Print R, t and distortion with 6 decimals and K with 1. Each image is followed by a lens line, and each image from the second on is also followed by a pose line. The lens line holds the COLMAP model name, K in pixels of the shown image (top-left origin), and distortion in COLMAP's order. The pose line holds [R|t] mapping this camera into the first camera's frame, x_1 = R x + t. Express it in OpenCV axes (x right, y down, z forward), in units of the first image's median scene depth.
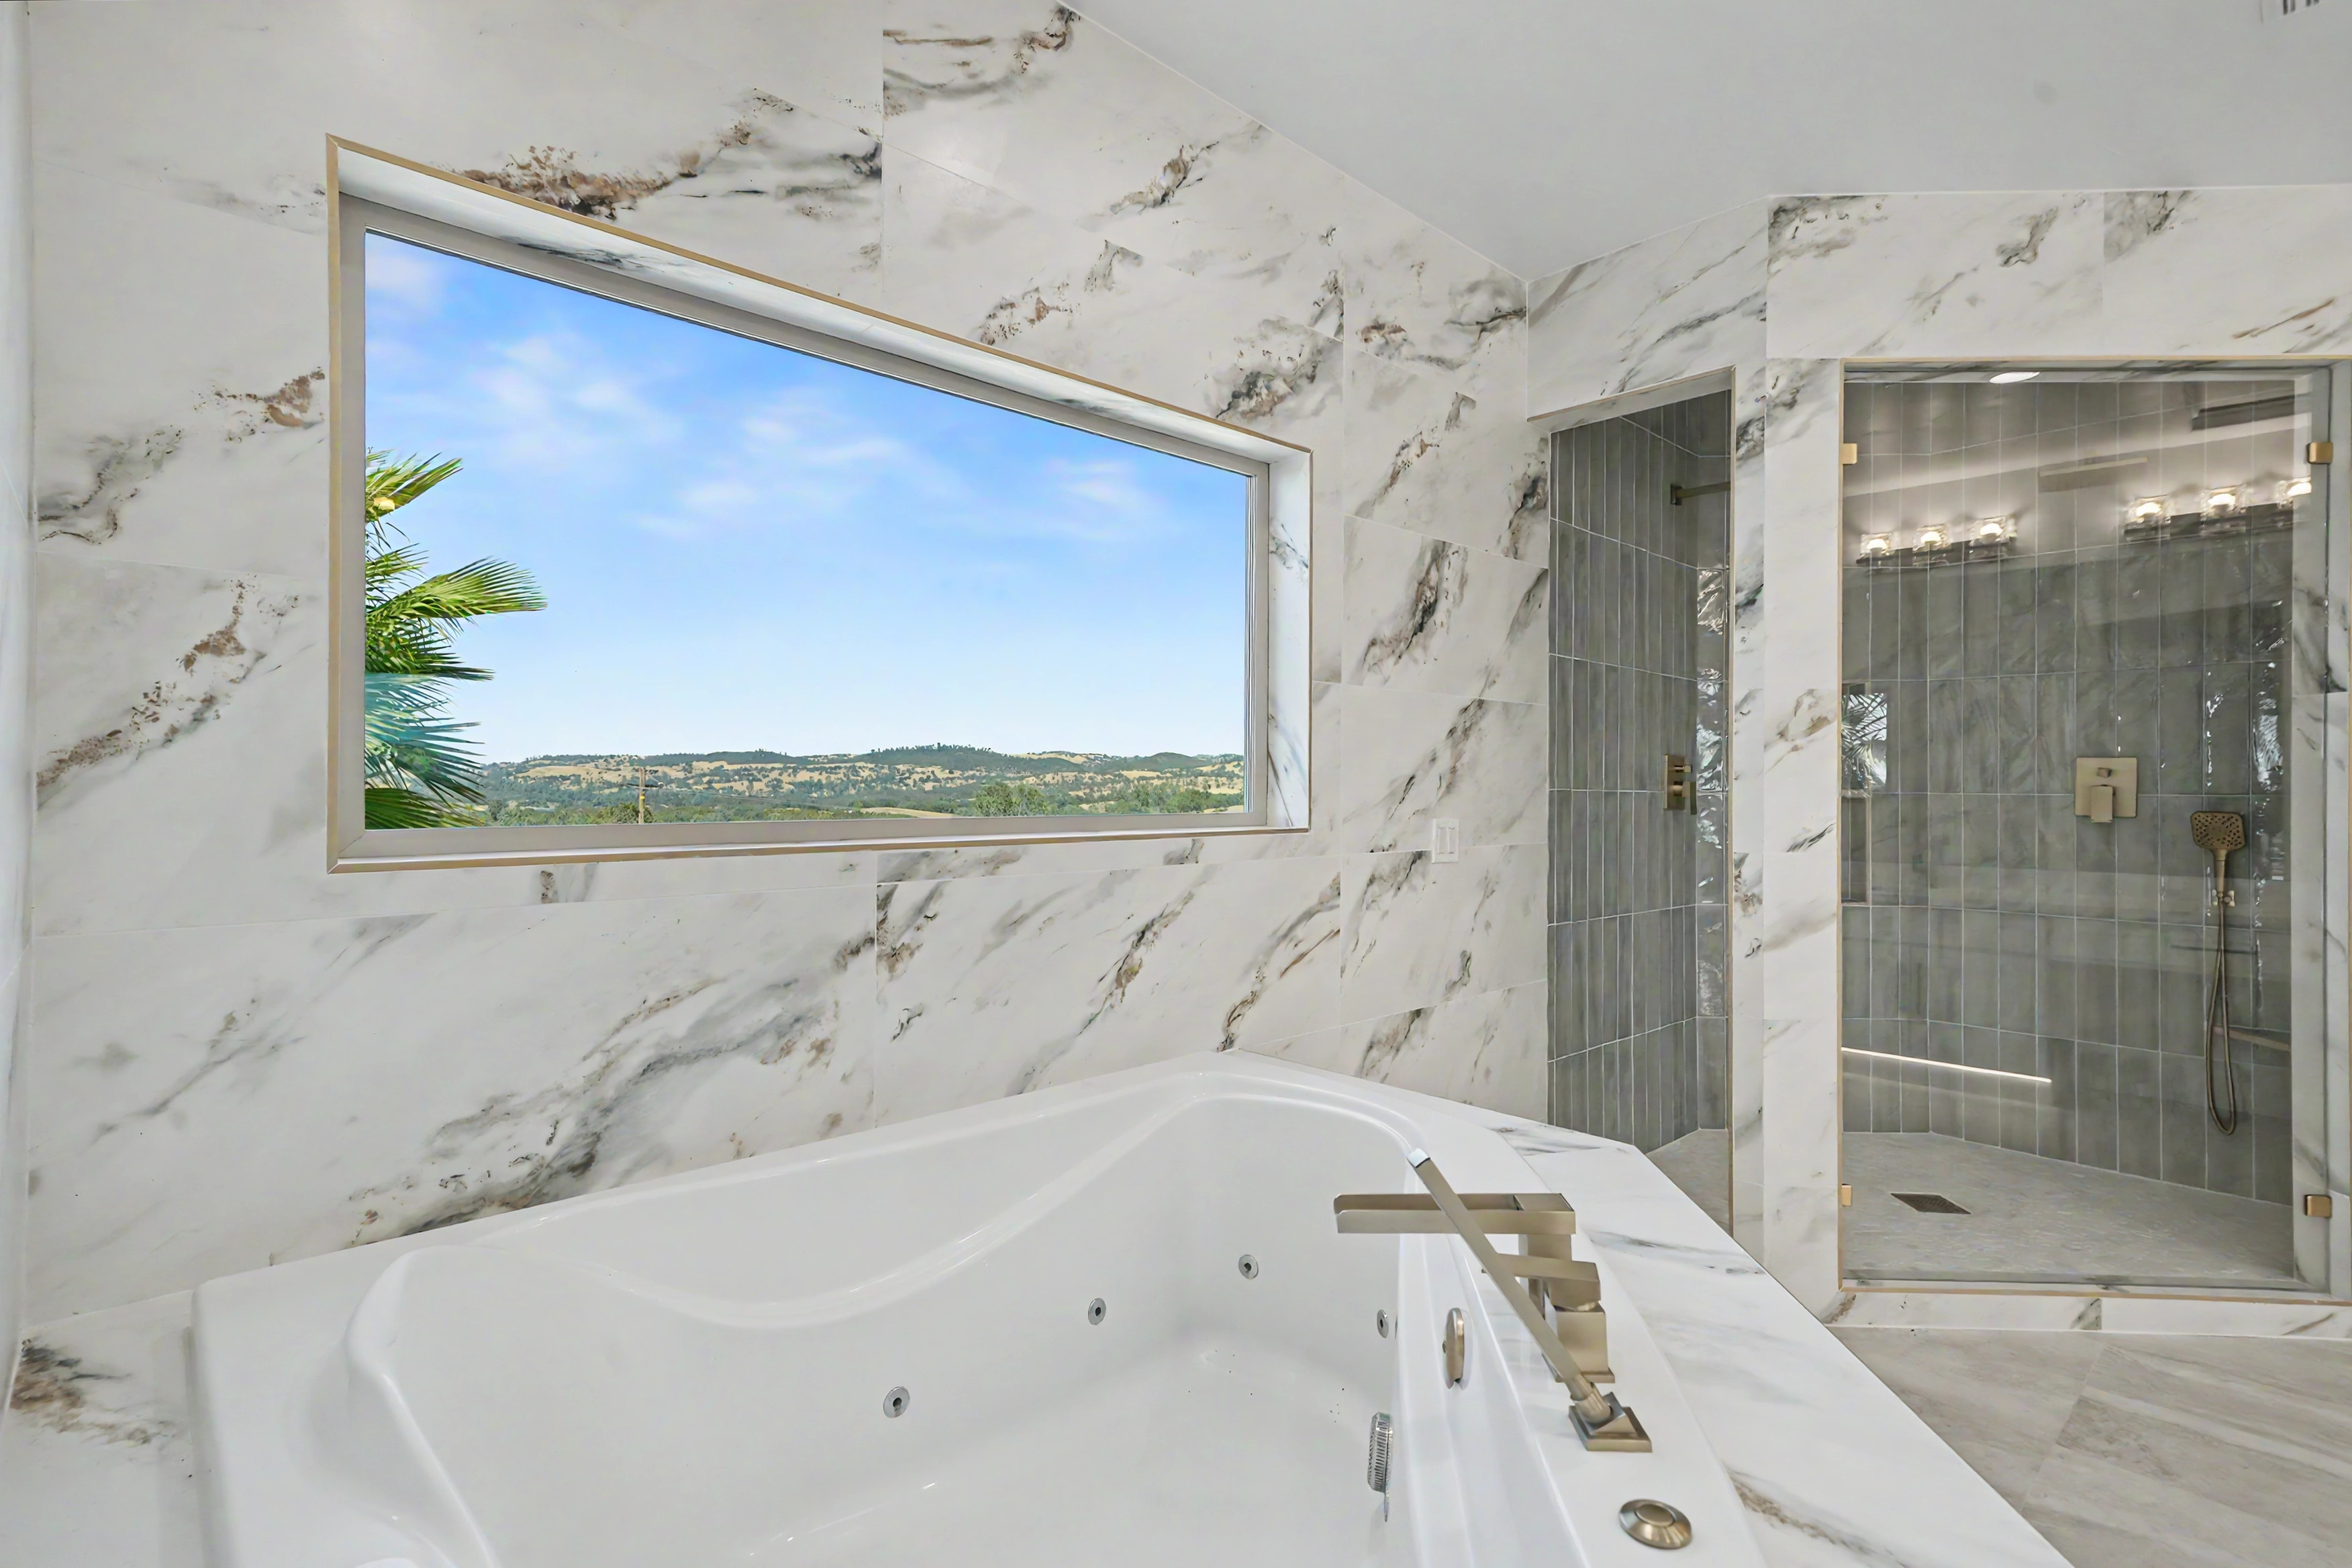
lens RADIAL K [[1116.1, 0, 1176.6], [0, 1116.1, 781.1], [0, 0, 1]] dist [0.020506, 0.000435]
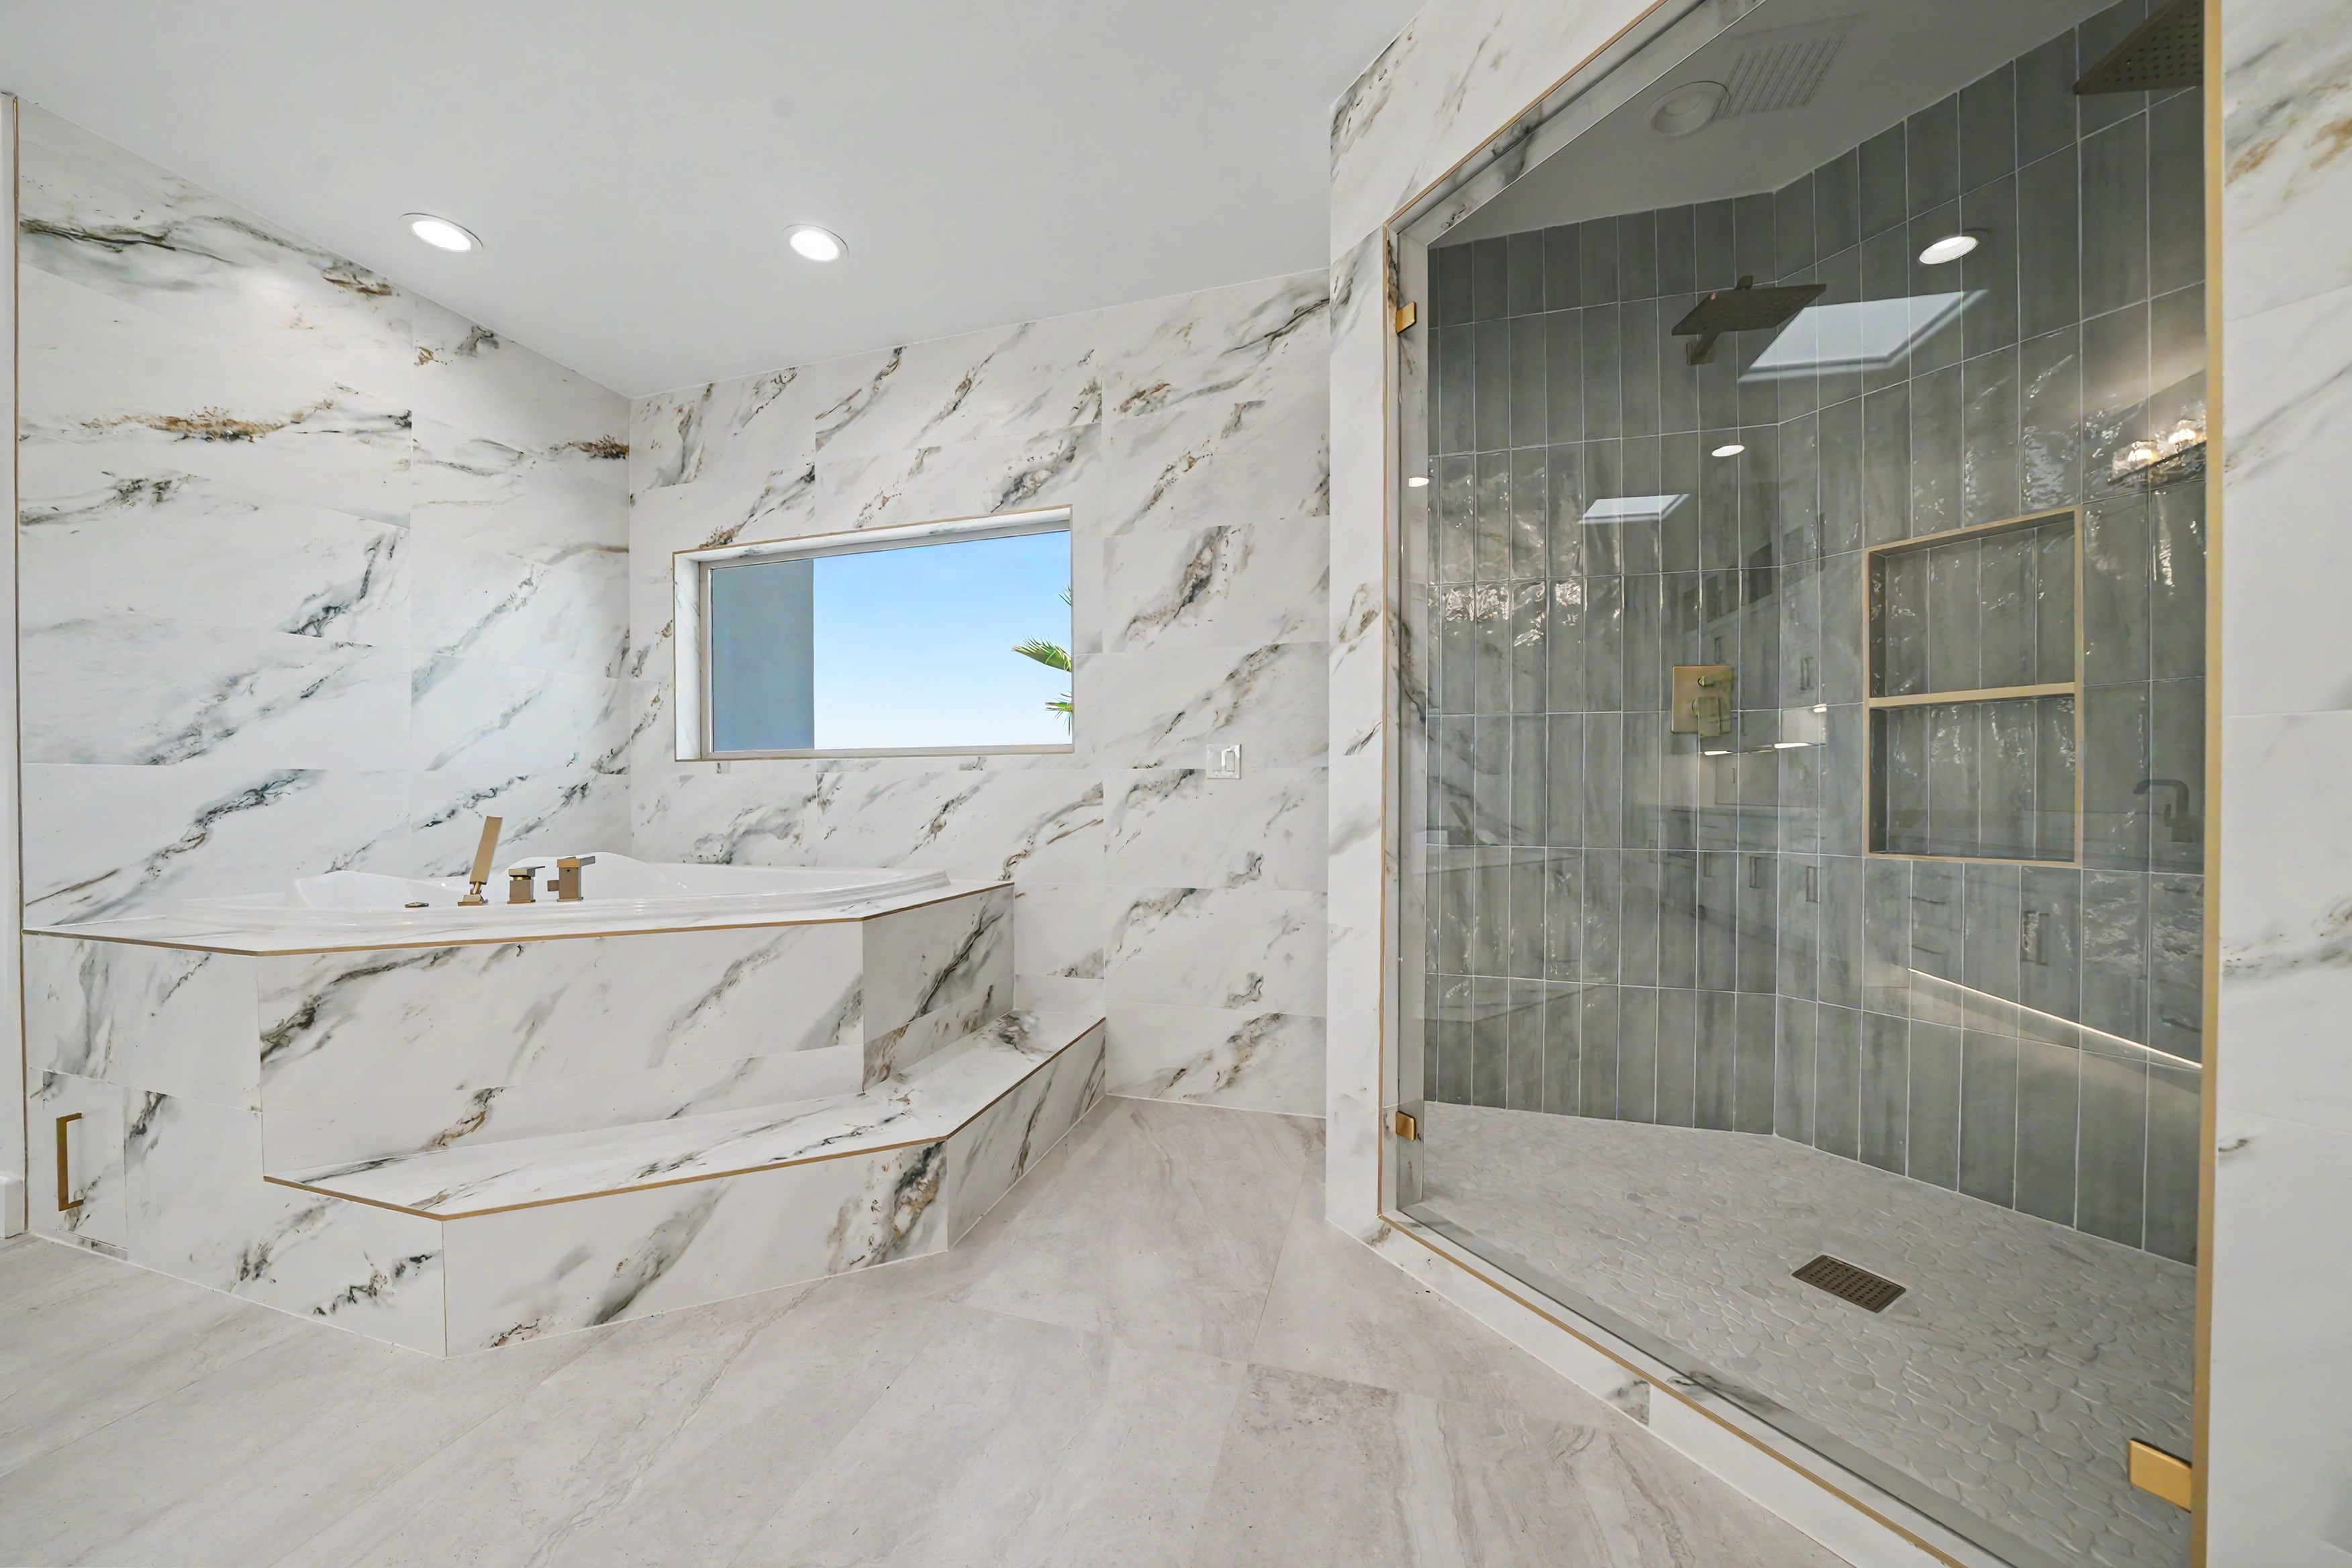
lens RADIAL K [[836.5, 0, 1169.8], [0, 836.5, 796.1], [0, 0, 1]] dist [-0.013449, -0.000041]
pose [[0.502812, -0.001804, -0.864394, 1.140343], [0.010090, 0.999942, 0.003782, 0.097965], [0.864337, -0.010624, 0.502801, 0.518534]]
